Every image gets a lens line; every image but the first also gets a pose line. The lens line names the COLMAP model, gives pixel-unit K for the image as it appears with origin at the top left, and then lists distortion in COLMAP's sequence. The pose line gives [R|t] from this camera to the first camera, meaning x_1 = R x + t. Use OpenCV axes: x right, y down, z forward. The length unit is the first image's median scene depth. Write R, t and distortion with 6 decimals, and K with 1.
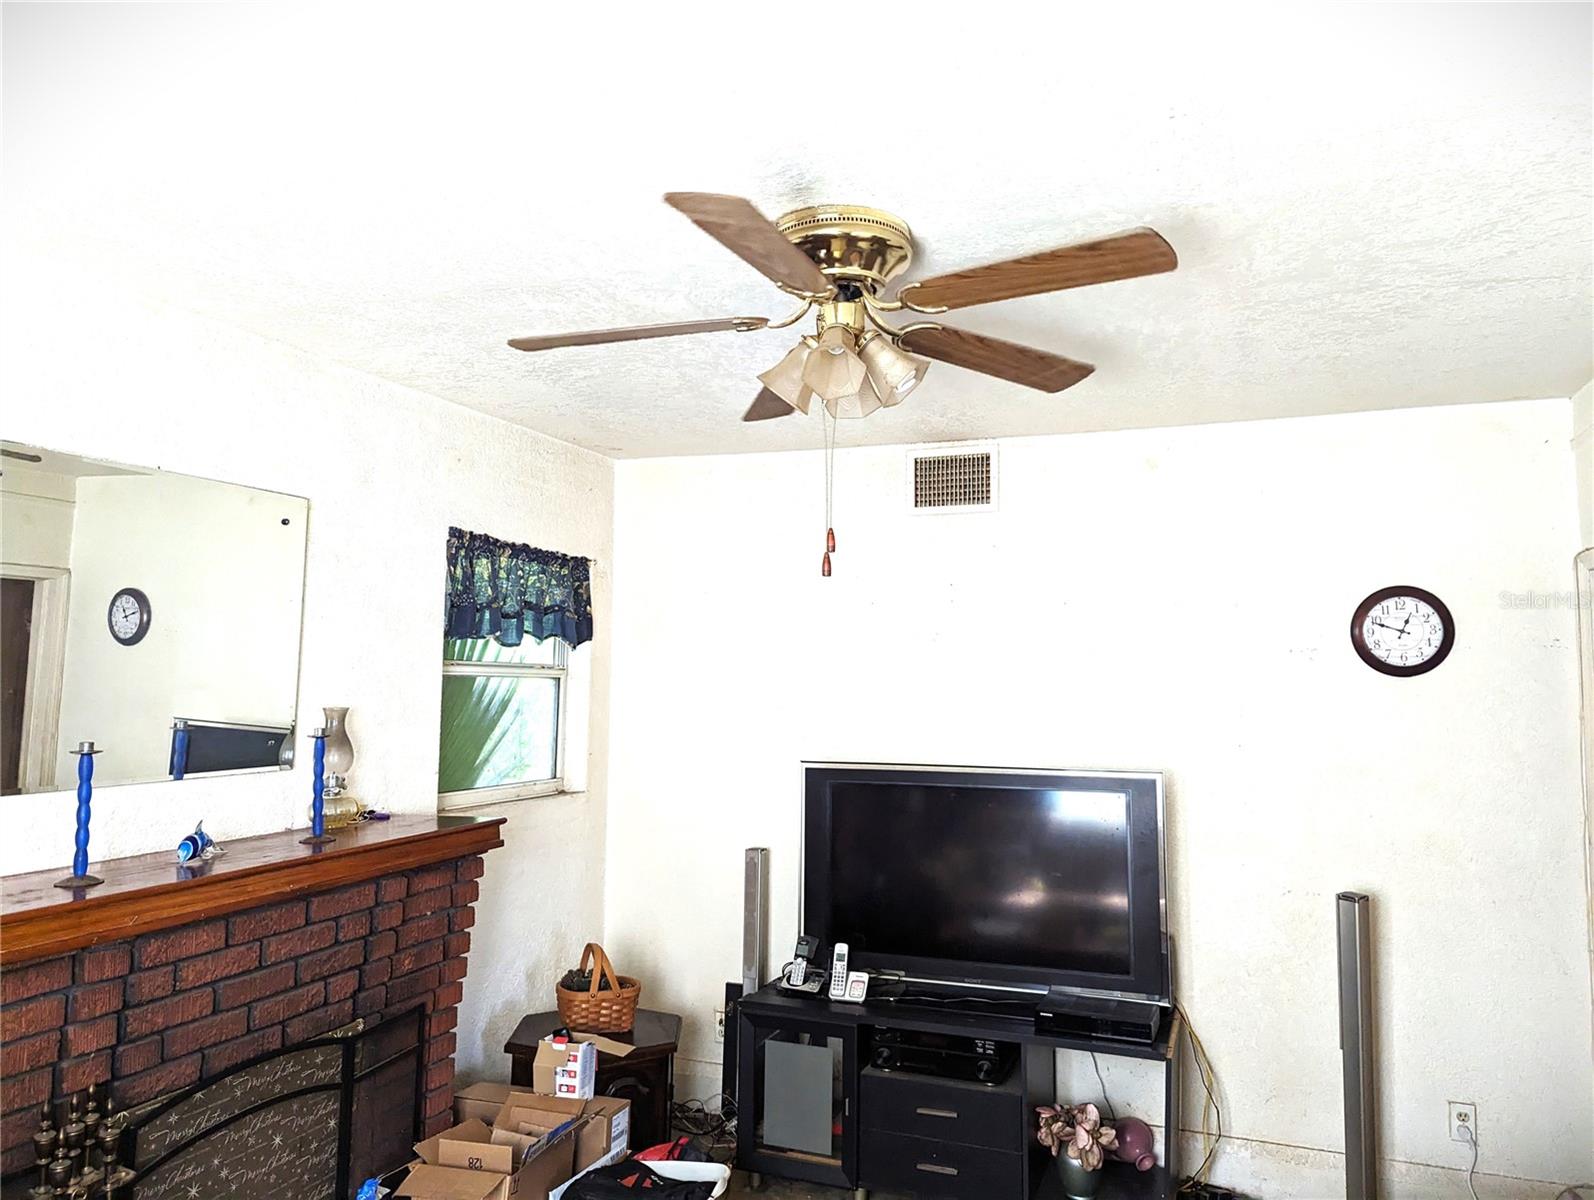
lens RADIAL K [[1123.8, 0, 797.0], [0, 1123.8, 600.0], [0, 0, 1]] dist [0.068713, -0.064379]
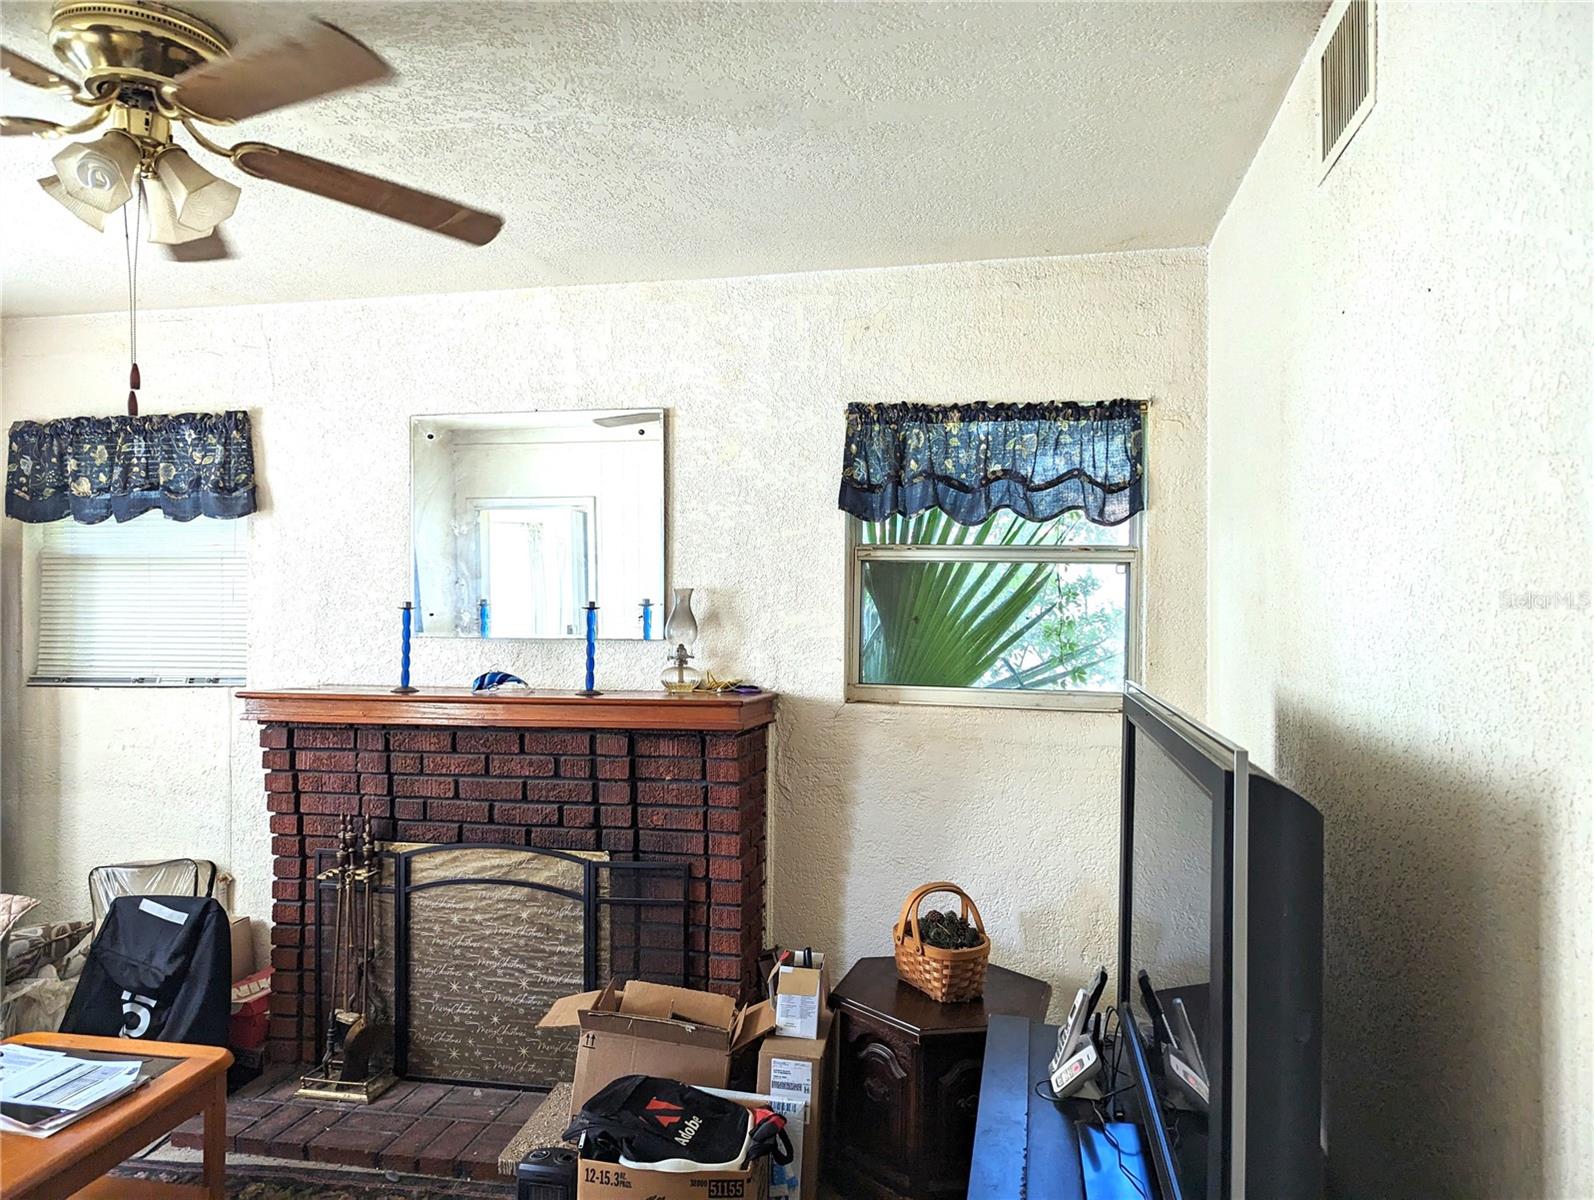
lens RADIAL K [[1123.8, 0, 797.0], [0, 1123.8, 600.0], [0, 0, 1]] dist [0.068713, -0.064379]
pose [[0.156541, -0.011579, -0.987604, 0.576219], [0.061838, 0.998084, -0.001900, 0.092549], [0.985734, -0.060774, 0.156957, 0.751902]]
